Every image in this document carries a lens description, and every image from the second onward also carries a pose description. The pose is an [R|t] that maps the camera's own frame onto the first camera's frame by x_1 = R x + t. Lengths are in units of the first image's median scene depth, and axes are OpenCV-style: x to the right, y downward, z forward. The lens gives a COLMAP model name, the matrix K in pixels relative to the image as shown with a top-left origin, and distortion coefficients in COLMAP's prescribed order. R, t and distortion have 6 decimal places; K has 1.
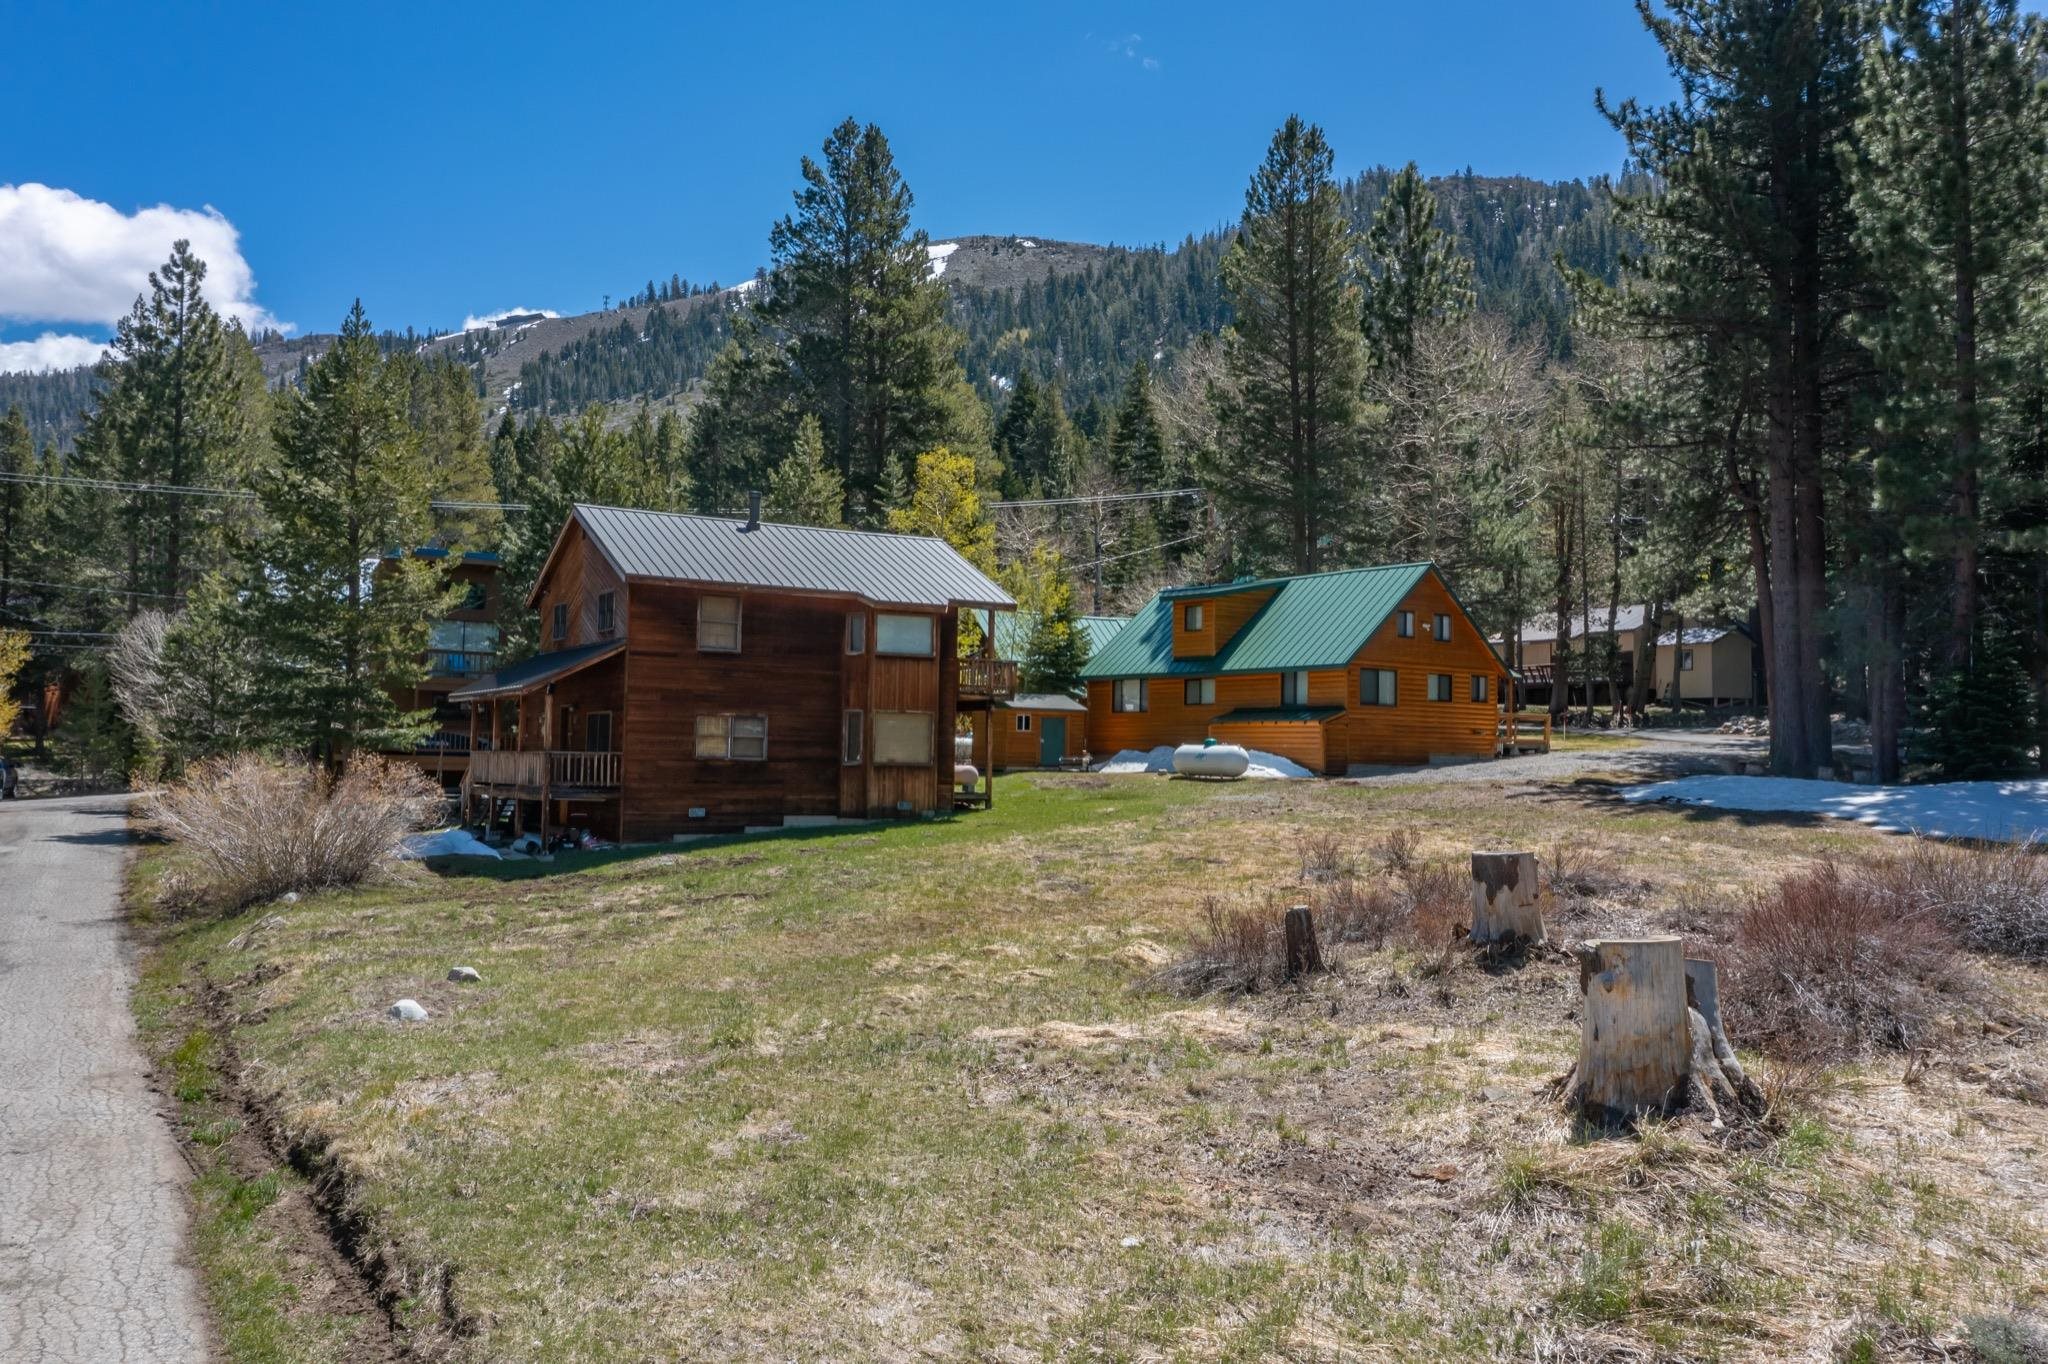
lens RADIAL K [[1627.2, 0, 1019.1], [0, 1627.2, 677.0], [0, 0, 1]] dist [0.010355, 0.009523]
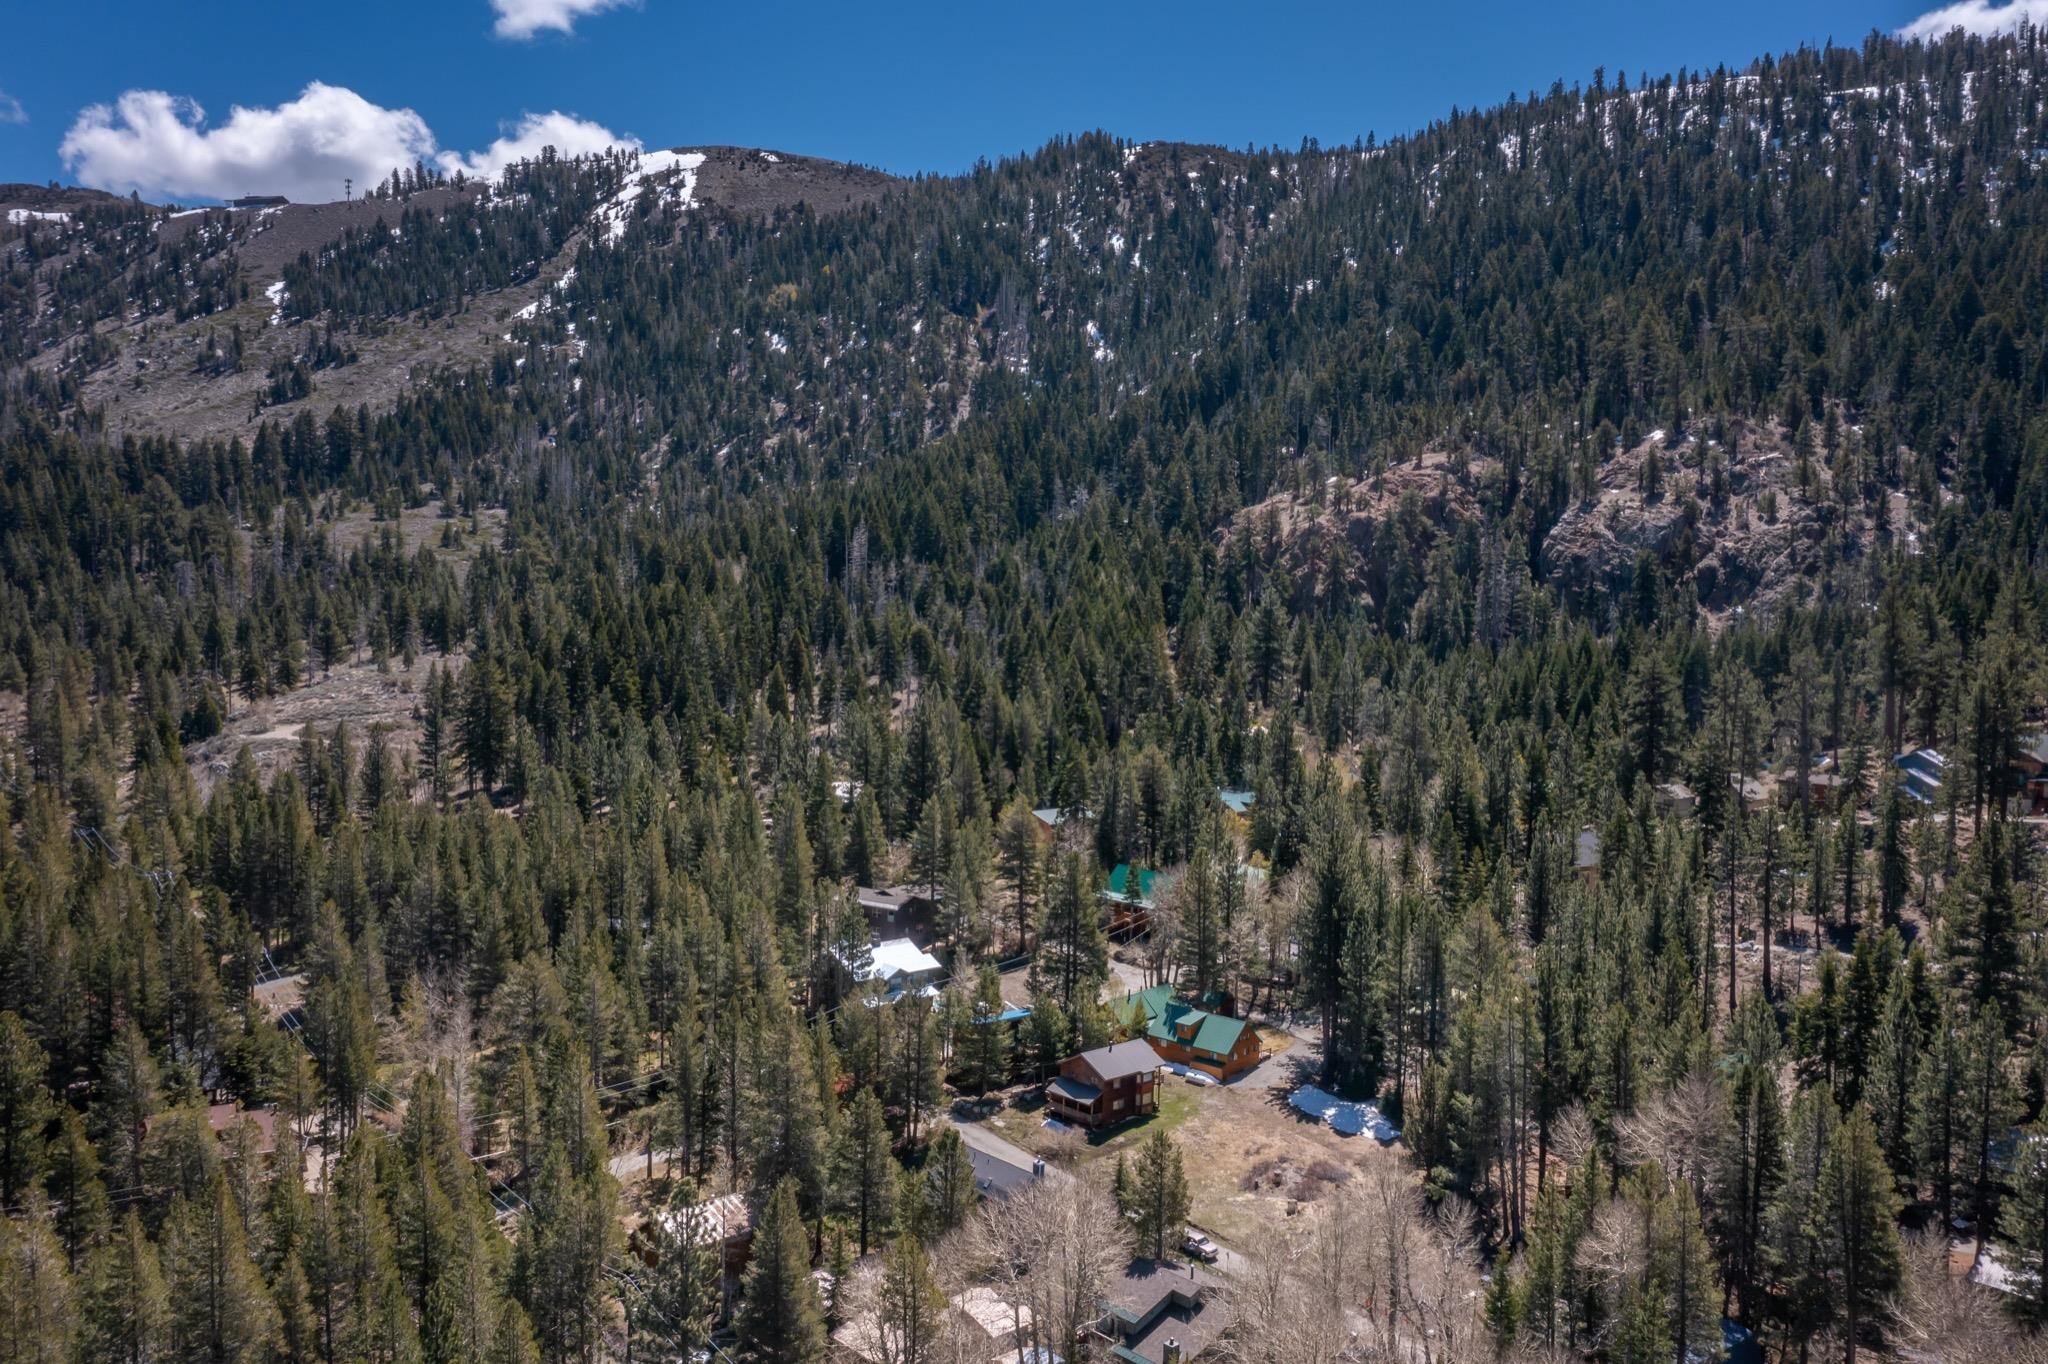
lens RADIAL K [[1627.2, 0, 1019.1], [0, 1627.2, 677.0], [0, 0, 1]] dist [0.010355, 0.009523]
pose [[0.980648, 0.003390, 0.195751, -0.044285], [-0.026135, 0.993168, 0.113727, -0.055476], [-0.194029, -0.116642, 0.974037, -0.111039]]
